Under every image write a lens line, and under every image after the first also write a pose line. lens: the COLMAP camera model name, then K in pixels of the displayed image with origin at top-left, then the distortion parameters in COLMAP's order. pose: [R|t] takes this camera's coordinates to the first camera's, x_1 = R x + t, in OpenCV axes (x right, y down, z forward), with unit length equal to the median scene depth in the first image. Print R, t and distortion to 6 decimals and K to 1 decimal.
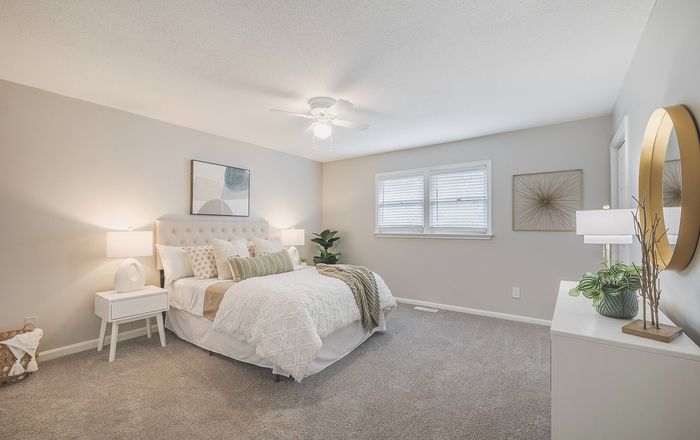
lens RADIAL K [[299.3, 0, 350.0], [0, 299.3, 220.0], [0, 0, 1]] dist [-0.001206, -0.000232]
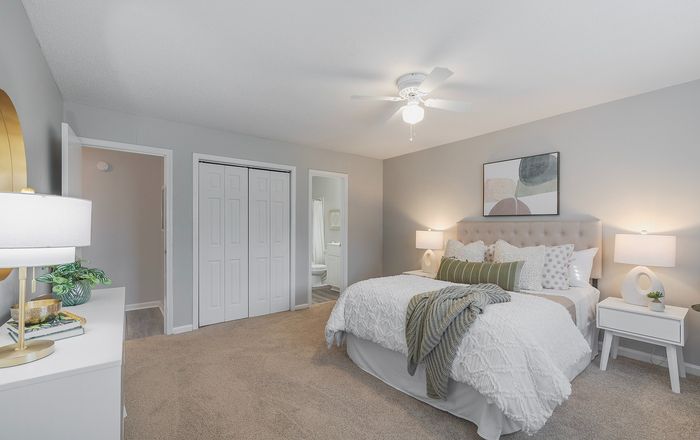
lens RADIAL K [[299.3, 0, 350.0], [0, 299.3, 220.0], [0, 0, 1]] dist [-0.001206, -0.000232]
pose [[-0.286967, -0.024749, -0.957621, 0.551846], [0.012854, 0.999477, -0.029683, 0.017442], [0.957854, -0.020827, -0.286499, 0.777775]]
